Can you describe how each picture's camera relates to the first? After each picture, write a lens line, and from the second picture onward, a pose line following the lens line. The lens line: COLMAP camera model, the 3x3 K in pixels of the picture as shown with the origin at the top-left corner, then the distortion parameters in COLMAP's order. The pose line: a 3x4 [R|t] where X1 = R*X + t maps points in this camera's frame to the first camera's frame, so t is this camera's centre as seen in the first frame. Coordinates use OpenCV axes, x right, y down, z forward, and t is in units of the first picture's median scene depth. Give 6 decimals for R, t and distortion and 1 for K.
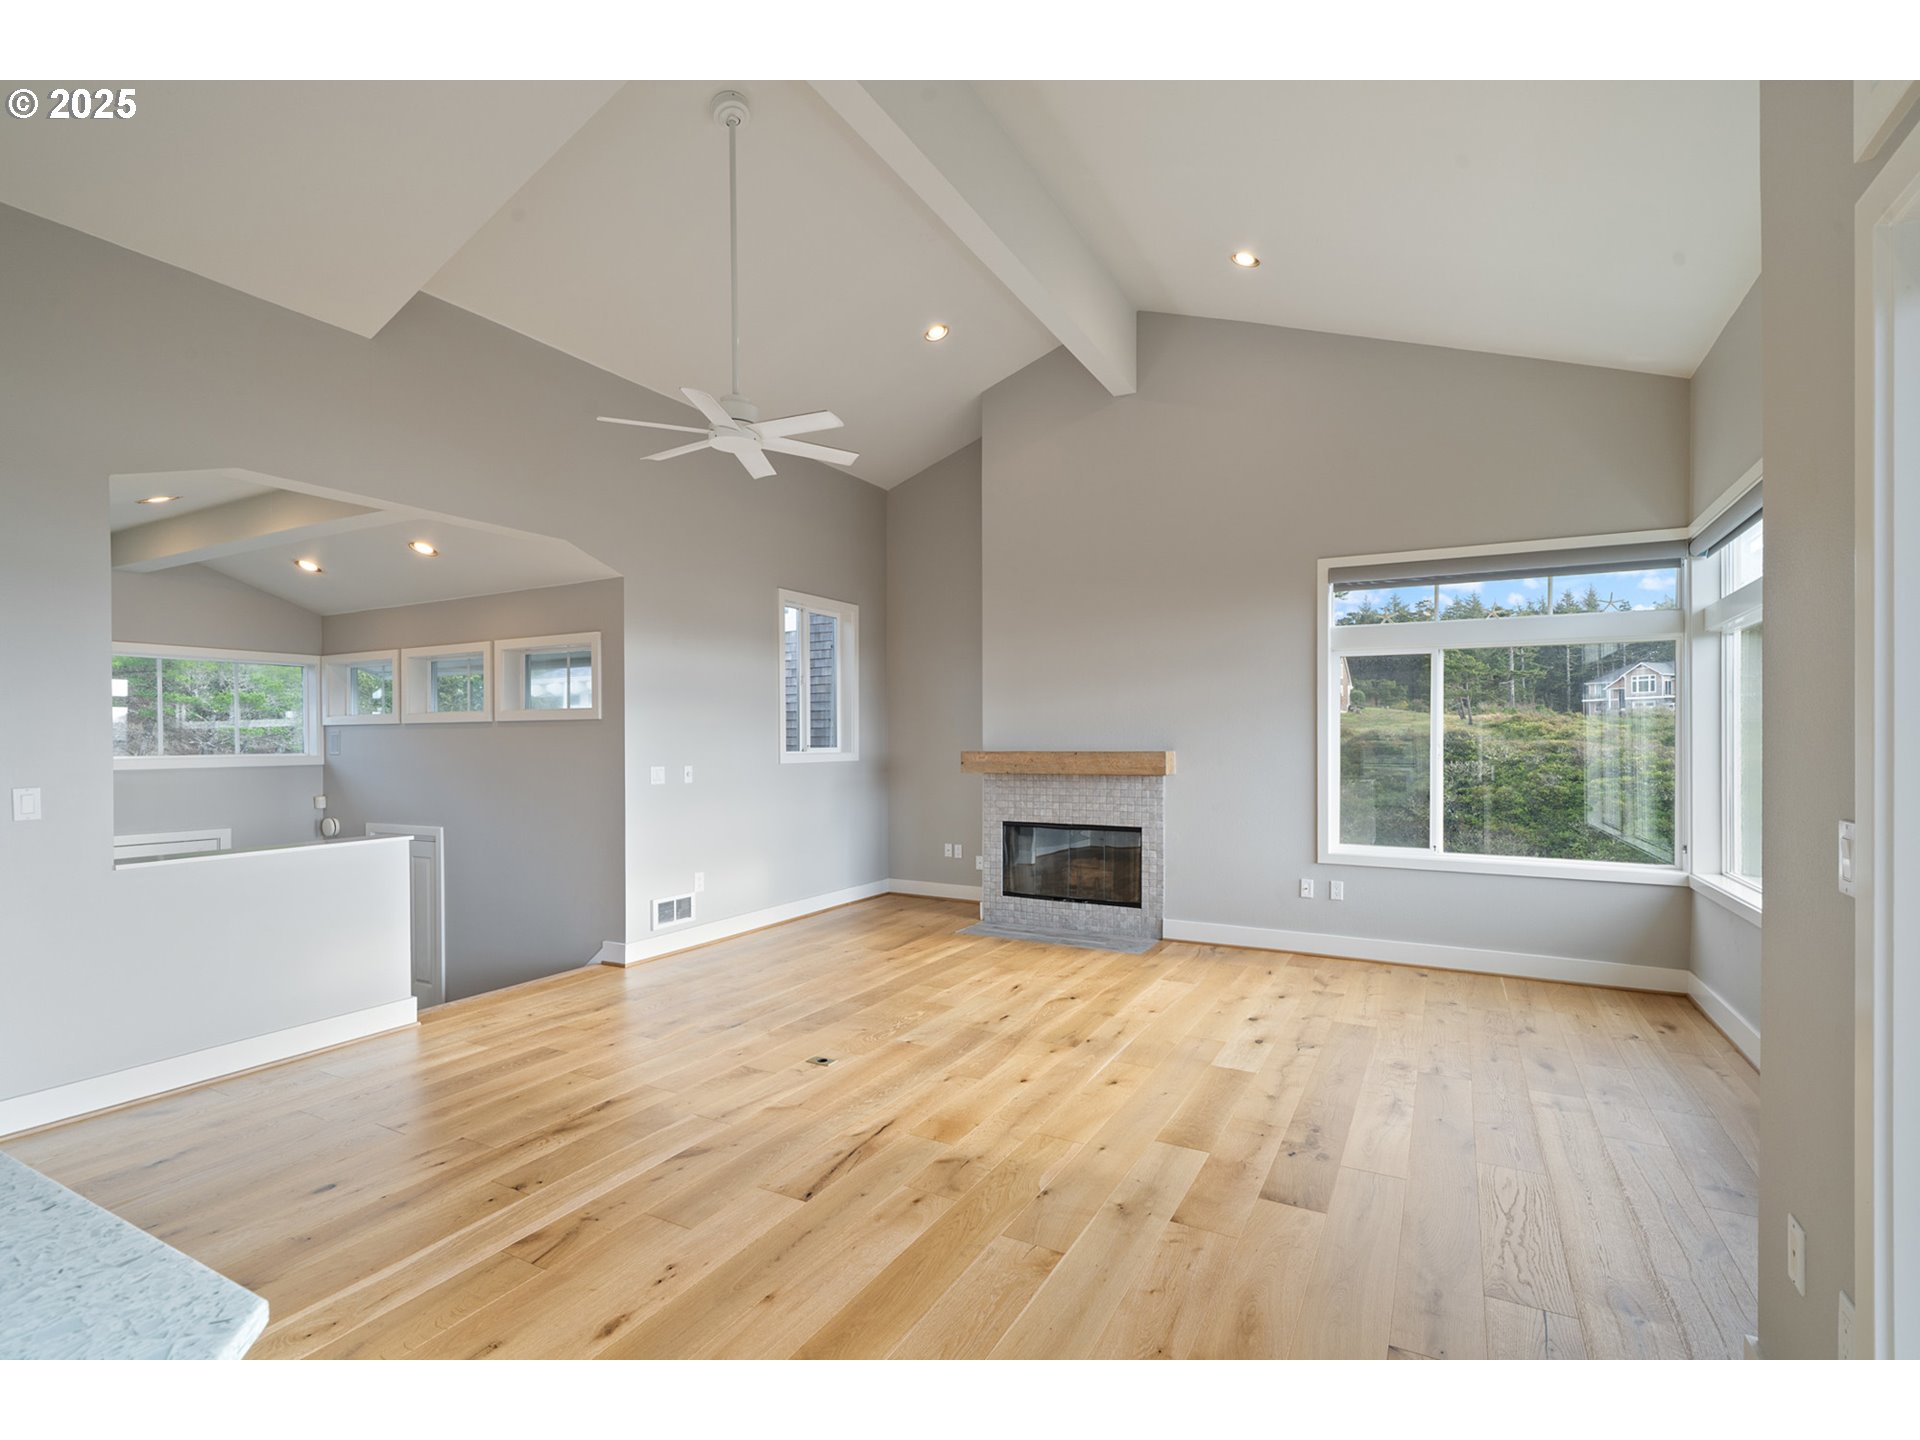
lens RADIAL K [[899.6, 0, 965.0], [0, 899.6, 742.1], [0, 0, 1]] dist [-0.001454, -0.000192]
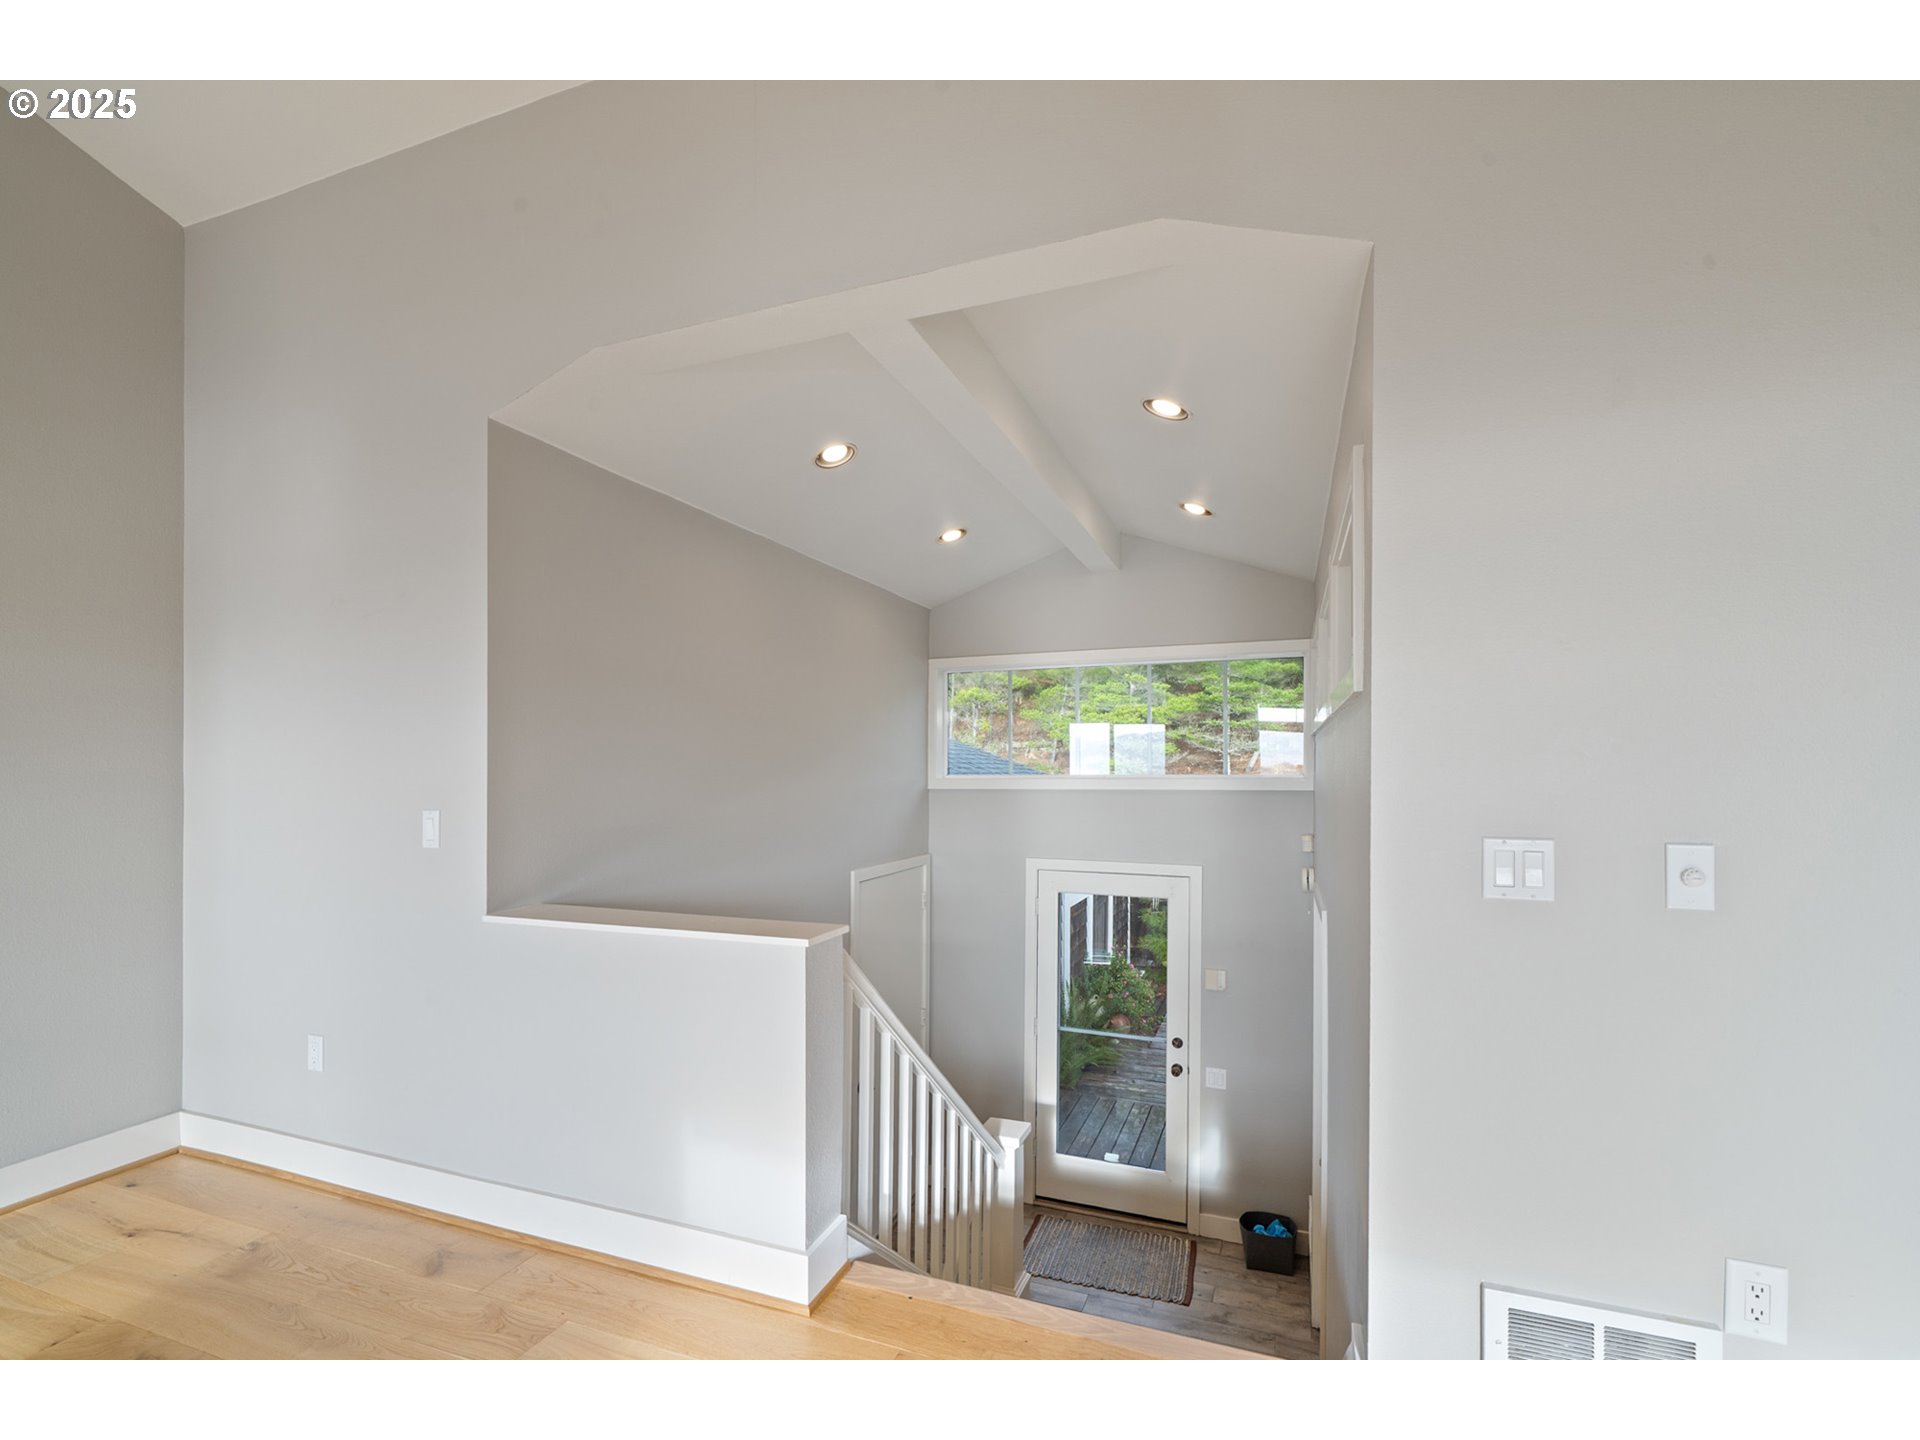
lens RADIAL K [[886.4, 0, 962.9], [0, 886.4, 769.5], [0, 0, 1]] dist [-0.003009, 0.000185]
pose [[0.126567, 0.005197, -0.991944, -0.147579], [-0.003317, 0.999983, 0.004816, 0.007285], [0.991953, 0.002681, 0.126582, 1.466971]]
